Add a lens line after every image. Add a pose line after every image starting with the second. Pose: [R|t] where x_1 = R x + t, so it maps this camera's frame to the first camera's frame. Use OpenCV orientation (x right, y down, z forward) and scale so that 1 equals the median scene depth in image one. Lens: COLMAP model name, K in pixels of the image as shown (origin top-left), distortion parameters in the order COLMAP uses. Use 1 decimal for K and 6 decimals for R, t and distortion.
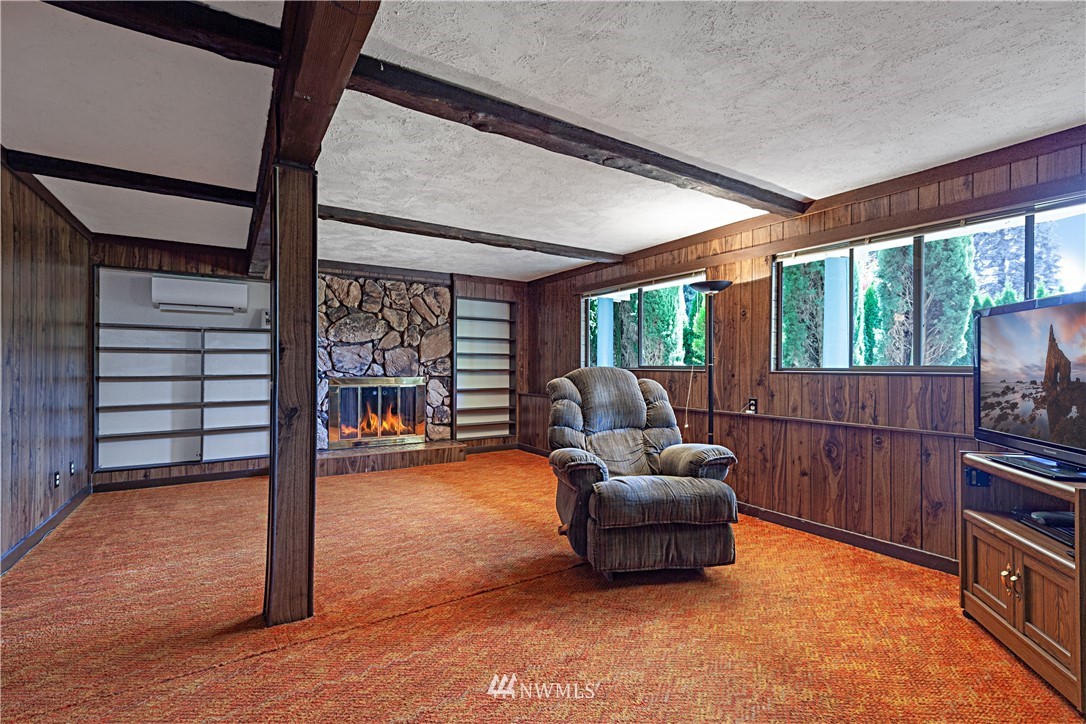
lens RADIAL K [[492.0, 0, 542.8], [0, 492.0, 366.8], [0, 0, 1]] dist [0.014010, 0.000556]
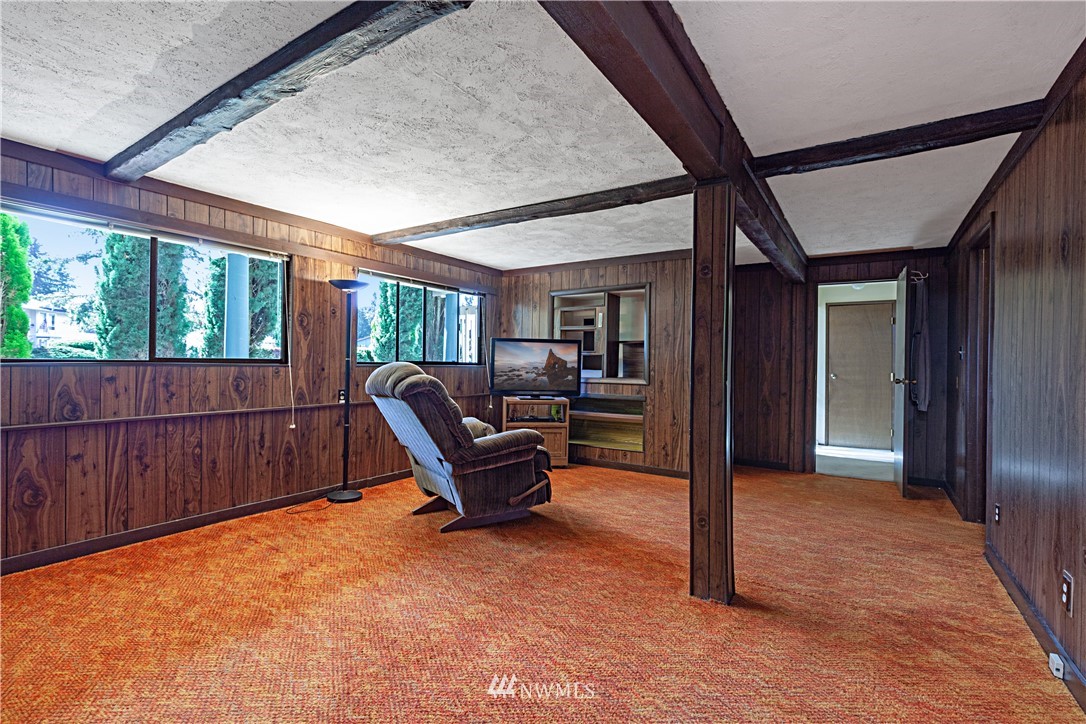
lens RADIAL K [[492.0, 0, 542.0], [0, 492.0, 364.8], [0, 0, 1]] dist [0.014010, 0.000556]
pose [[-0.415899, 0.002090, 0.909408, -0.757551], [-0.007074, 0.999960, -0.005533, 0.011055], [-0.909383, -0.008734, -0.415867, 1.022457]]
